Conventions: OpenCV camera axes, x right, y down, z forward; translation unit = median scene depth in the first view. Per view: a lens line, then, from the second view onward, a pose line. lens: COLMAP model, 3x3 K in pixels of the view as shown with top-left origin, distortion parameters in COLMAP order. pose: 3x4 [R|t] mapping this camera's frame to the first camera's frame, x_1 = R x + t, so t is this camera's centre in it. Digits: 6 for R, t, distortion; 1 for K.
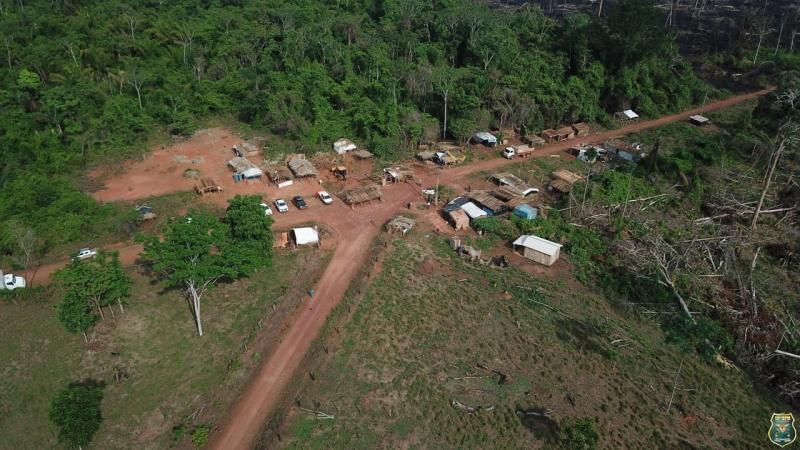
lens RADIAL K [[662.0, 0, 400.0], [0, 662.0, 225.0], [0, 0, 1]] dist [-0.007590, -0.003455]
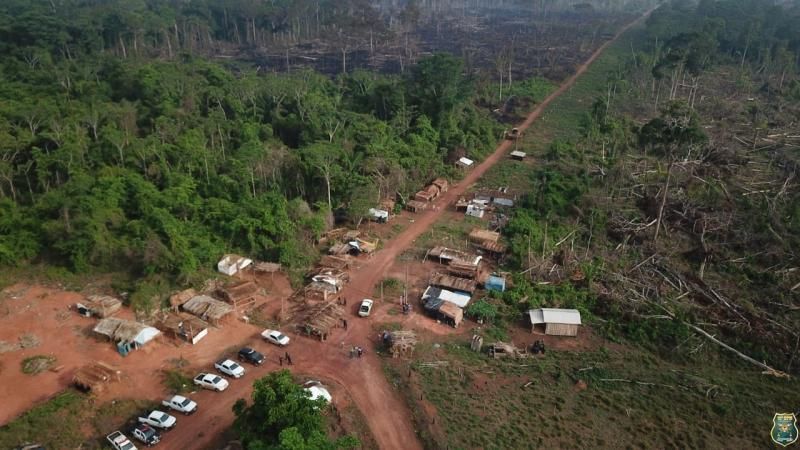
lens RADIAL K [[614.1, 0, 400.0], [0, 614.1, 225.0], [0, 0, 1]] dist [0.048692, -0.001365]
pose [[0.829280, -0.225474, 0.511327, -0.290079], [0.261177, 0.965289, 0.002072, -0.115807], [-0.494046, 0.131829, 0.859384, 0.273502]]
